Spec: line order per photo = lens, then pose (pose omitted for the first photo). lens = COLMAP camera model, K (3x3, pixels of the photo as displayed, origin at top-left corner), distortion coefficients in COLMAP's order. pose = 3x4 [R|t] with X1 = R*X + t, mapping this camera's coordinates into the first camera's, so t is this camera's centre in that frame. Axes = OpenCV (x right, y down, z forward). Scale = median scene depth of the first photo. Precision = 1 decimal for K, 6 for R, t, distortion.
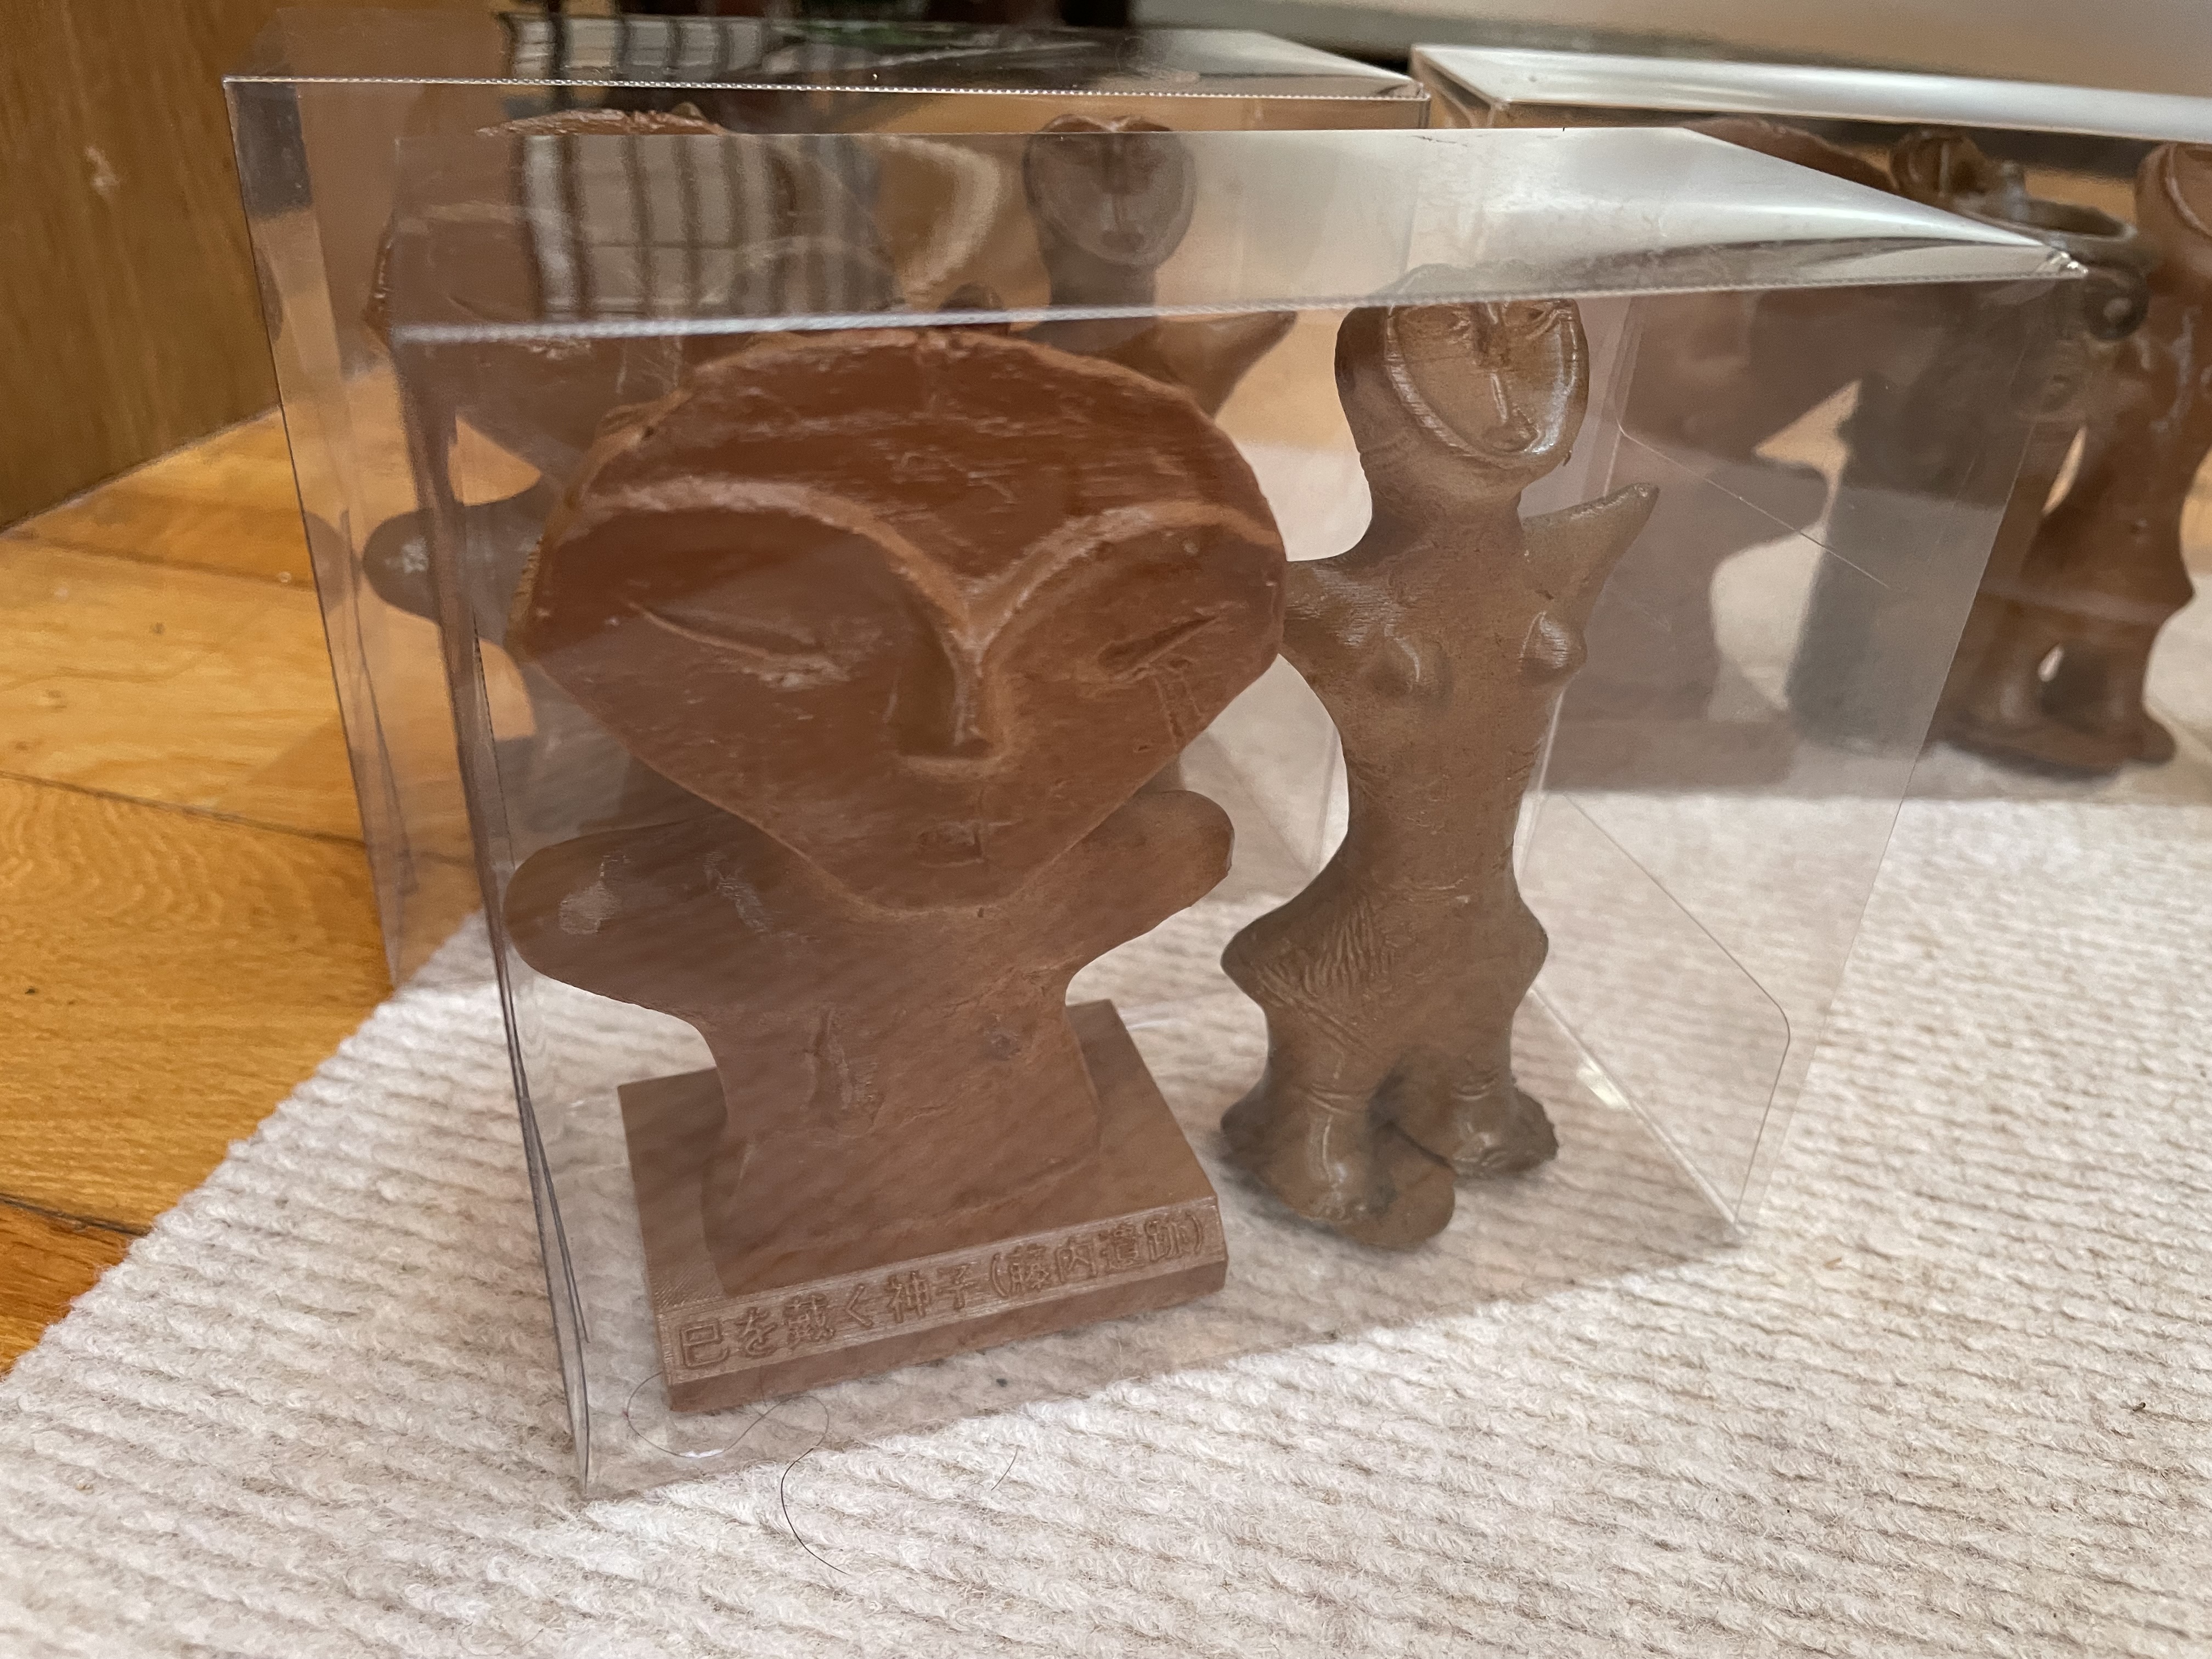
lens RADIAL K [[1680.4, 0, 1078.6], [0, 1680.4, 823.9], [0, 0, 1]] dist [0.079715, -0.115729]
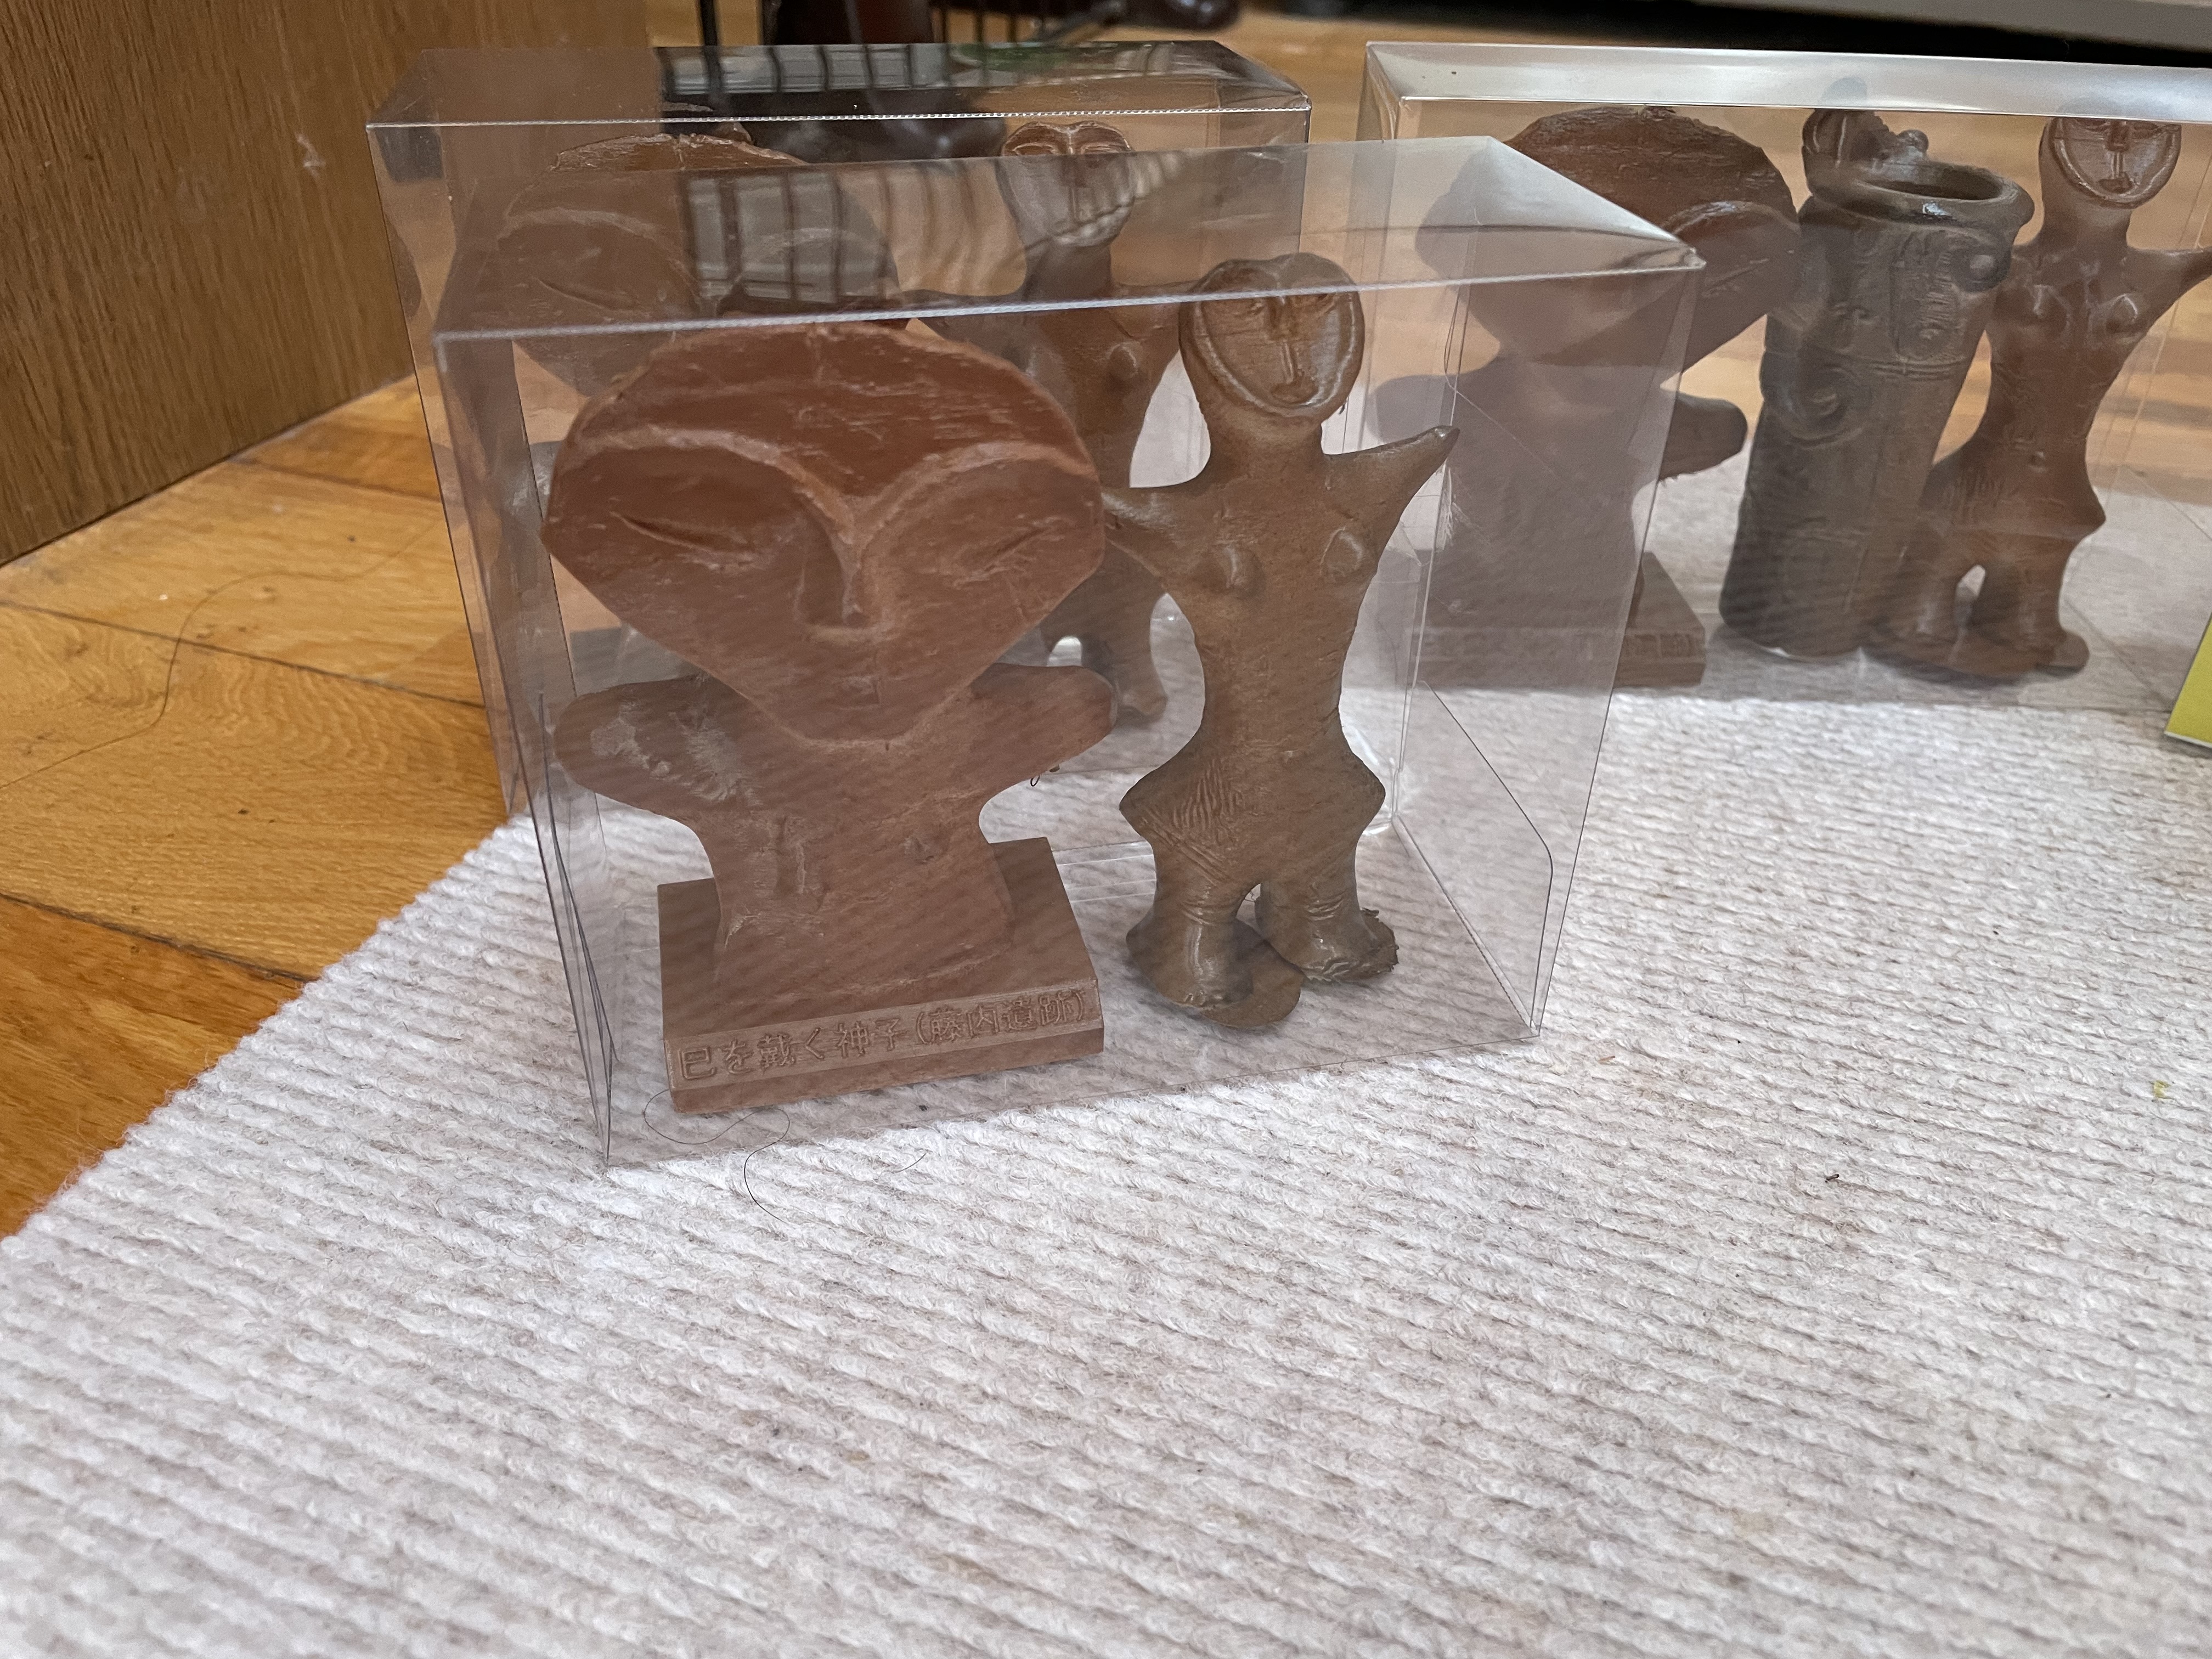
lens RADIAL K [[1680.4, 0, 1076.6], [0, 1680.4, 800.7], [0, 0, 1]] dist [0.079715, -0.115729]
pose [[0.993365, 0.025223, -0.112203, 0.206371], [-0.021755, 0.999250, 0.032020, 0.041547], [0.112927, -0.029366, 0.993169, -0.276807]]
